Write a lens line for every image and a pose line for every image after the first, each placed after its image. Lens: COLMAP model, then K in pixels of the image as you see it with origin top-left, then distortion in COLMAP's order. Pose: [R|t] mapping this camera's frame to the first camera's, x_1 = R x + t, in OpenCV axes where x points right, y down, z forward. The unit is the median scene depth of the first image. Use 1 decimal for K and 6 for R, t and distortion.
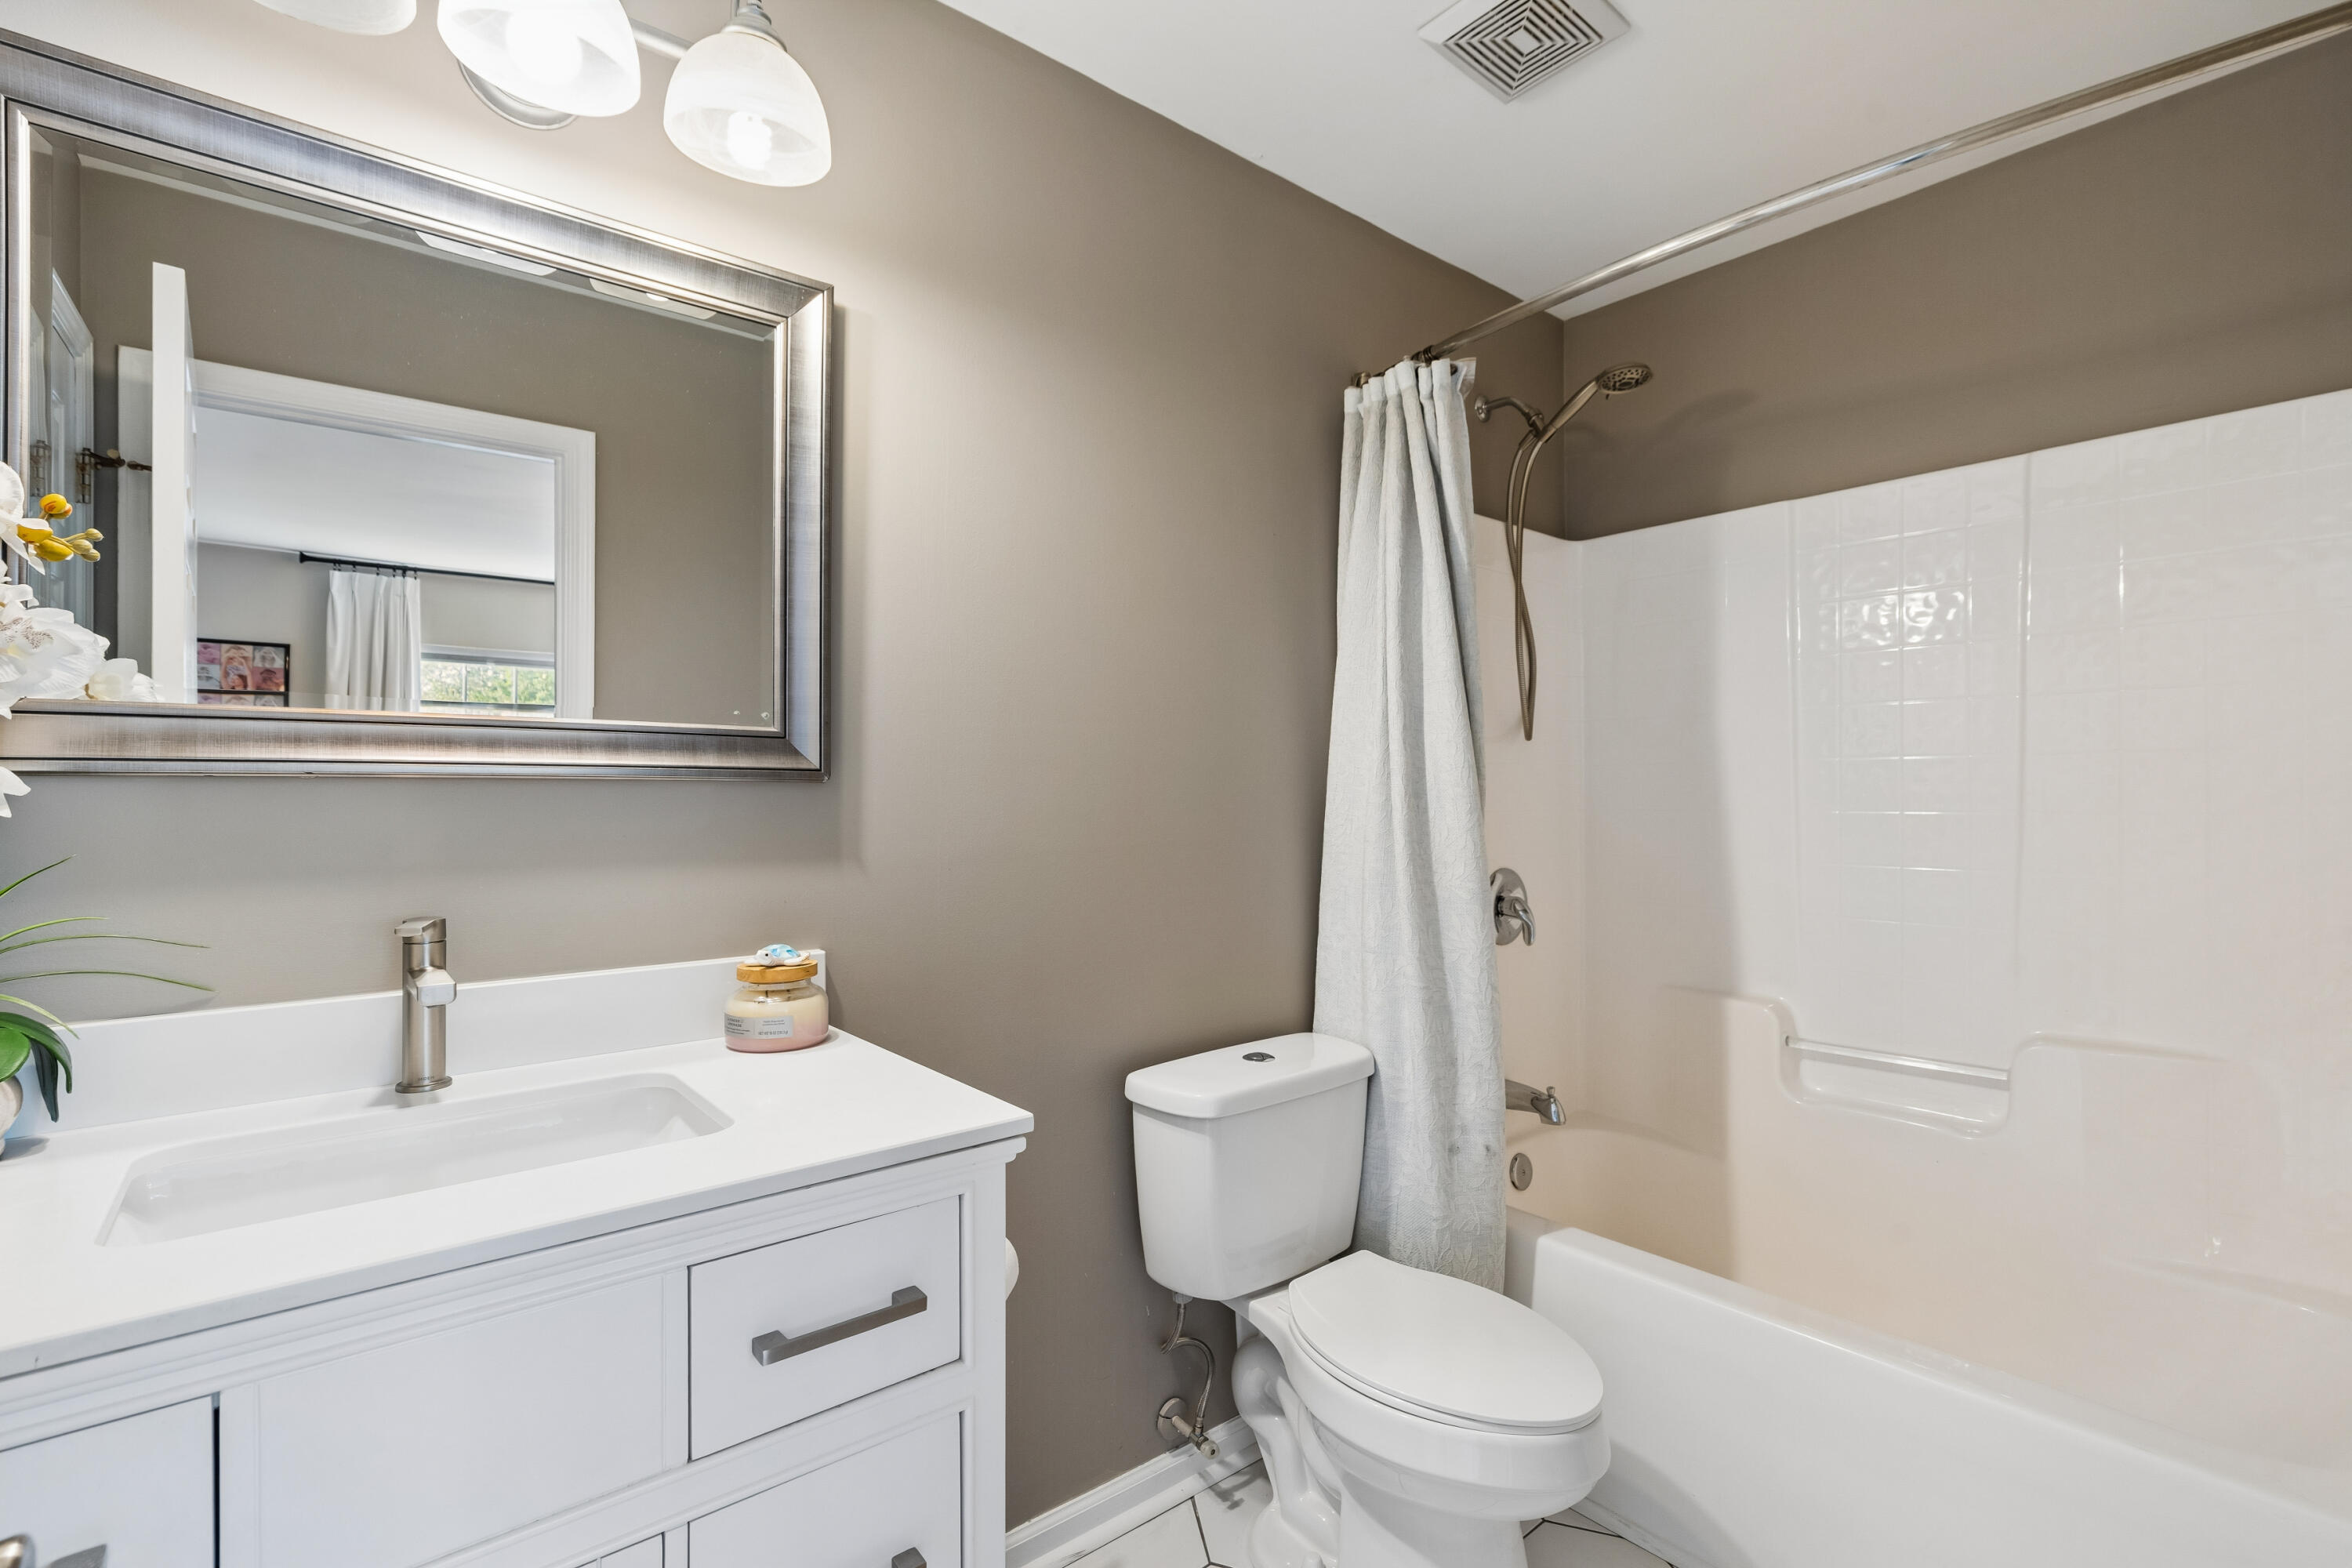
lens RADIAL K [[1067.8, 0, 1168.4], [0, 1067.8, 789.3], [0, 0, 1]] dist [-0.004409, 0.001685]
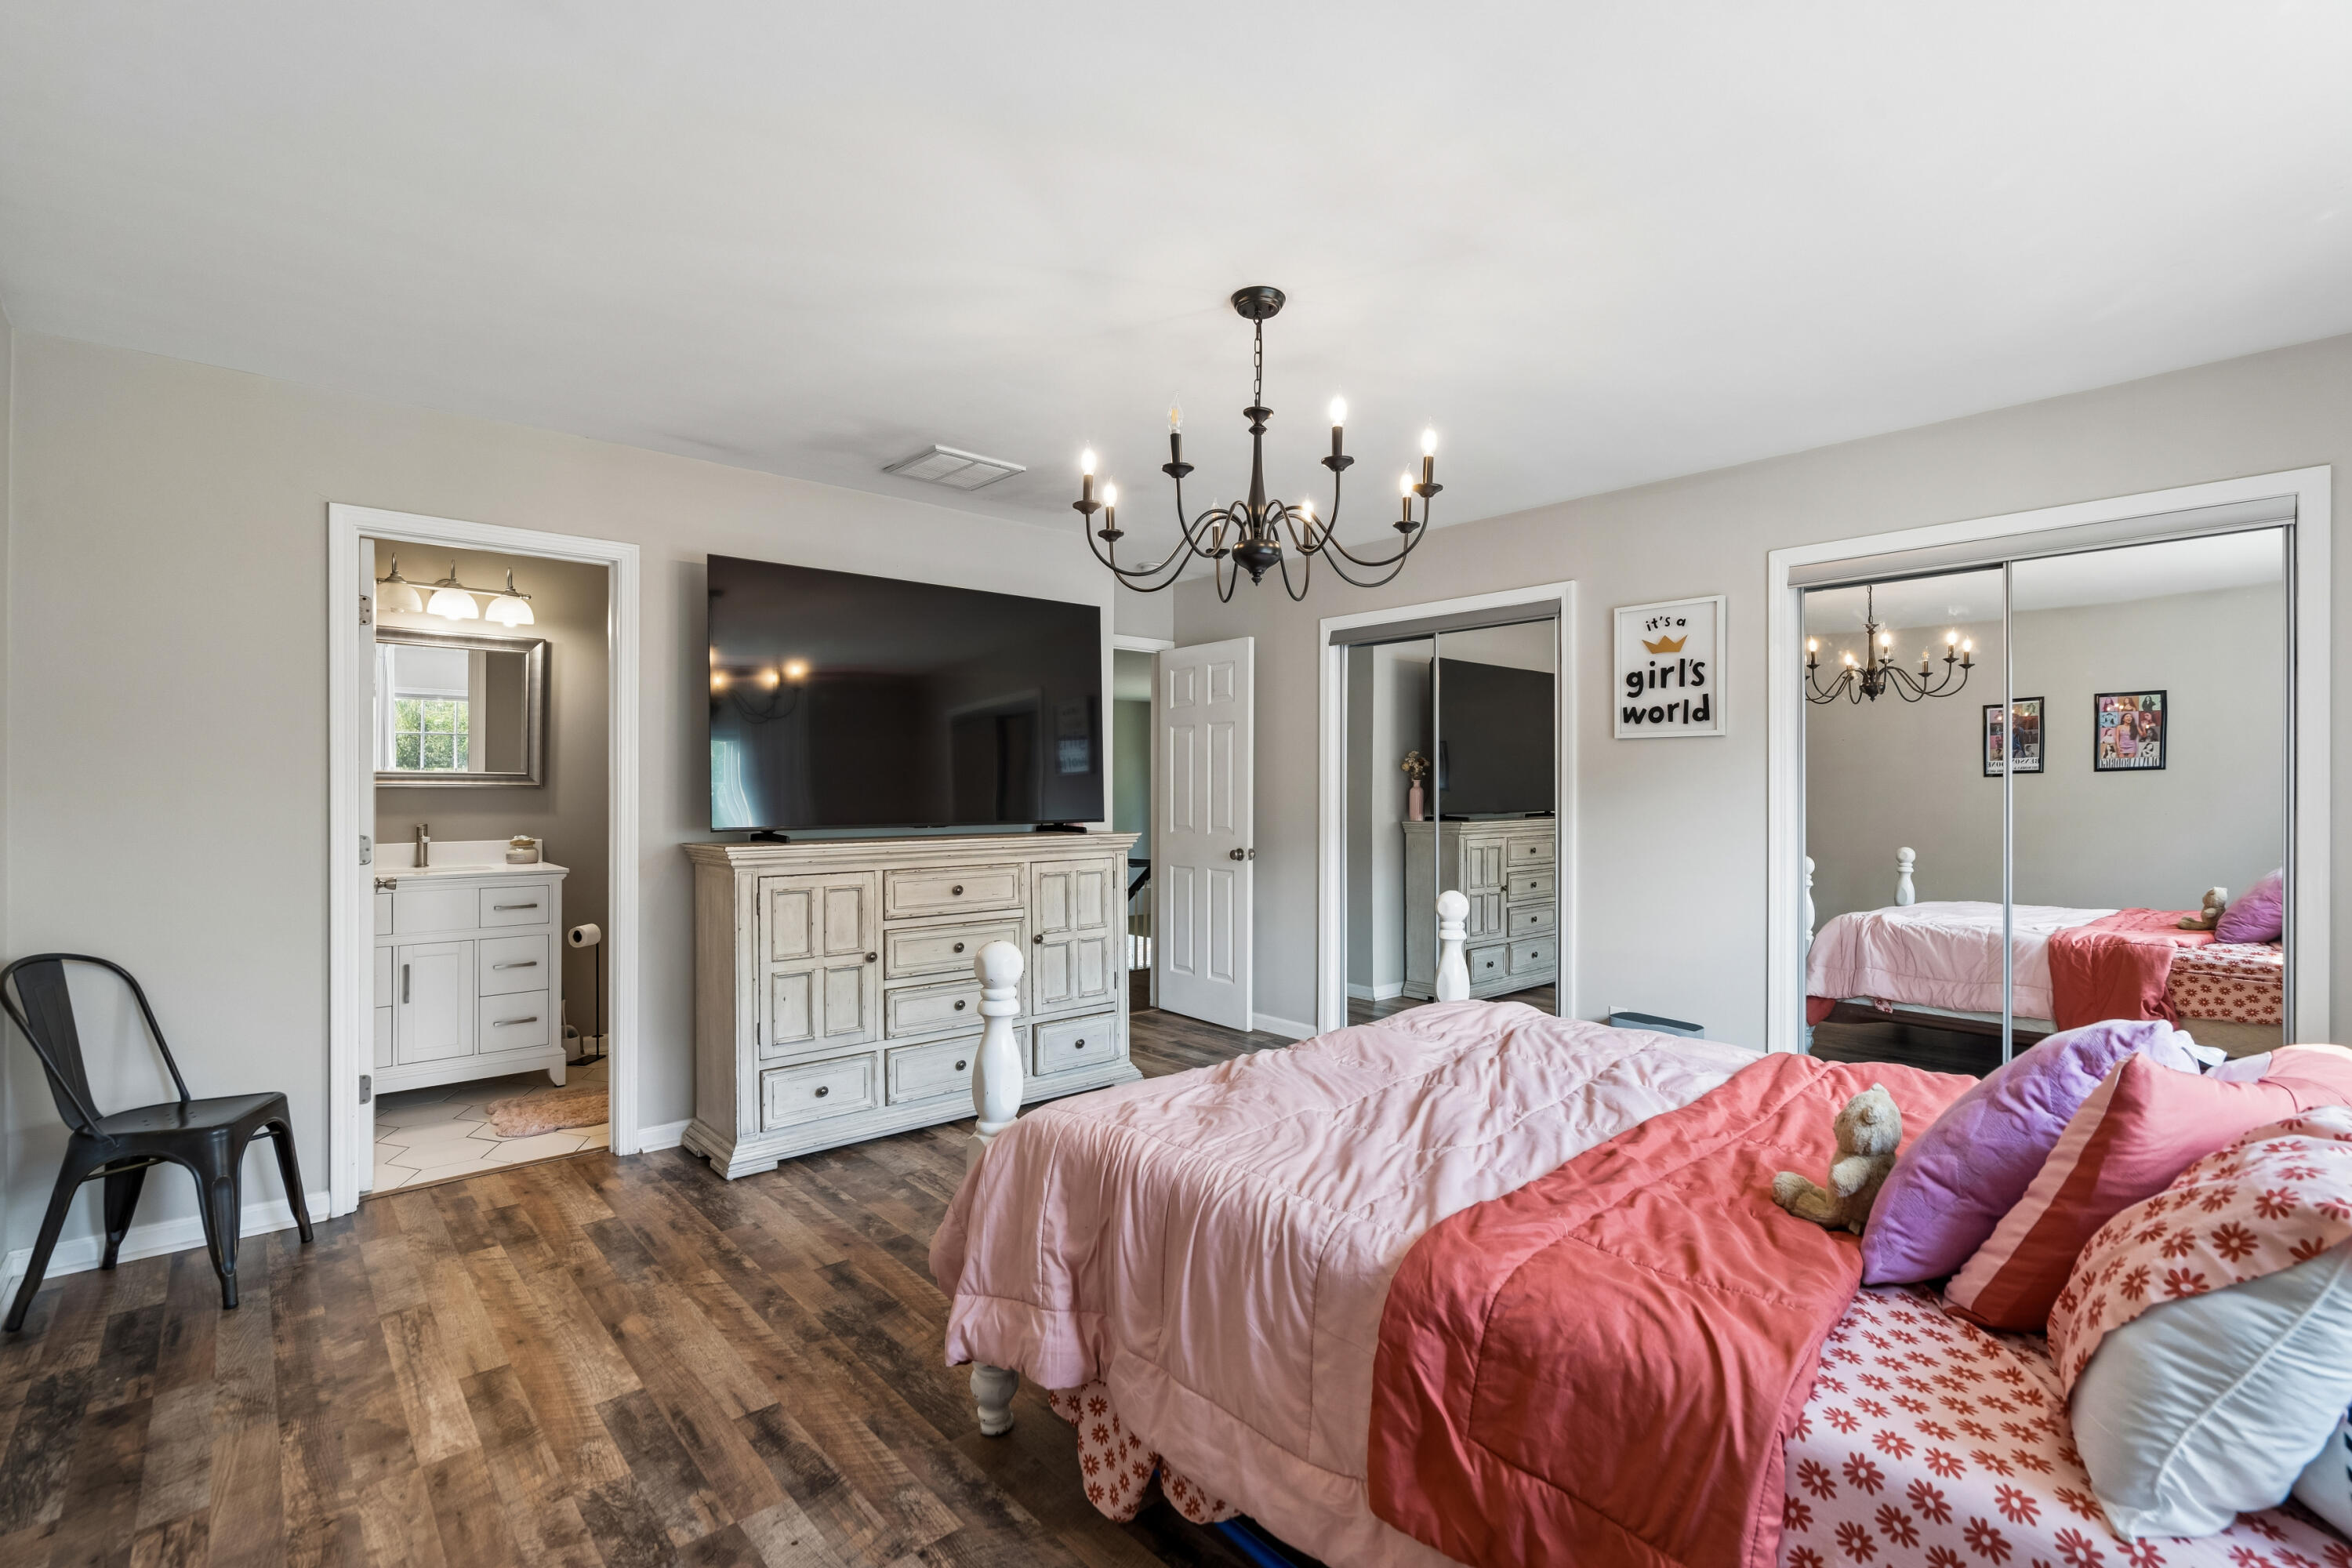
lens RADIAL K [[1067.8, 0, 1182.0], [0, 1067.8, 777.4], [0, 0, 1]] dist [-0.004409, 0.001685]
pose [[0.999175, 0.003352, 0.040470, 1.697449], [-0.003589, 0.999977, 0.005795, -0.075327], [-0.040450, -0.005935, 0.999164, -2.651930]]
